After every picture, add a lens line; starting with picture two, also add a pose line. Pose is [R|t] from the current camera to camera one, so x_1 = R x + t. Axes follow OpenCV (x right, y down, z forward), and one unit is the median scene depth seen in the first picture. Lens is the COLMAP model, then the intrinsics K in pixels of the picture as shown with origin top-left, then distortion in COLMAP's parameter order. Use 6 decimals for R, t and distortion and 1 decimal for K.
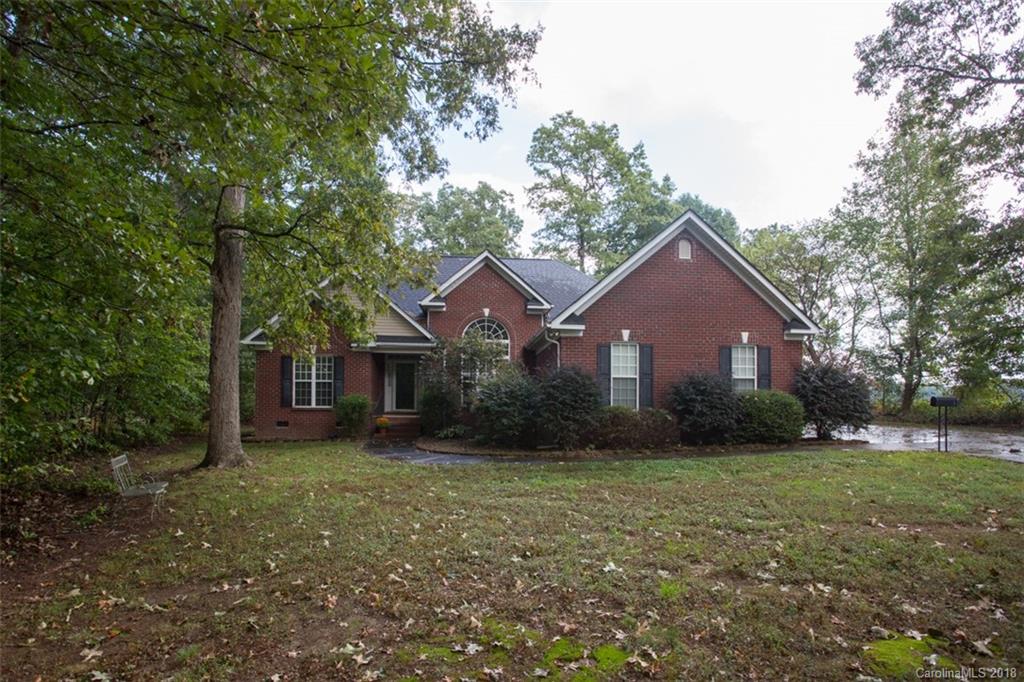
lens RADIAL K [[560.7, 0, 535.7], [0, 560.7, 382.7], [0, 0, 1]] dist [-0.024572, -0.000040]
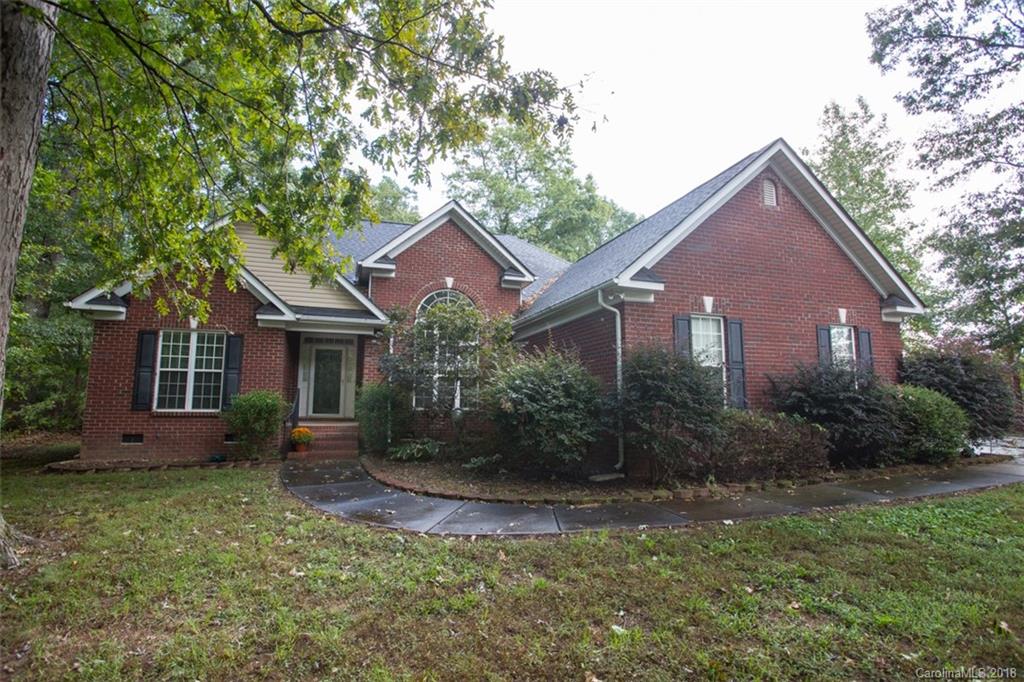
lens RADIAL K [[505.3, 0, 509.4], [0, 505.3, 336.3], [0, 0, 1]] dist [-0.040343, 0.009569]
pose [[0.979150, 0.027083, 0.201327, -0.155743], [-0.007250, 0.995100, -0.098604, 0.012213], [-0.203011, 0.095088, 0.974548, 0.365075]]
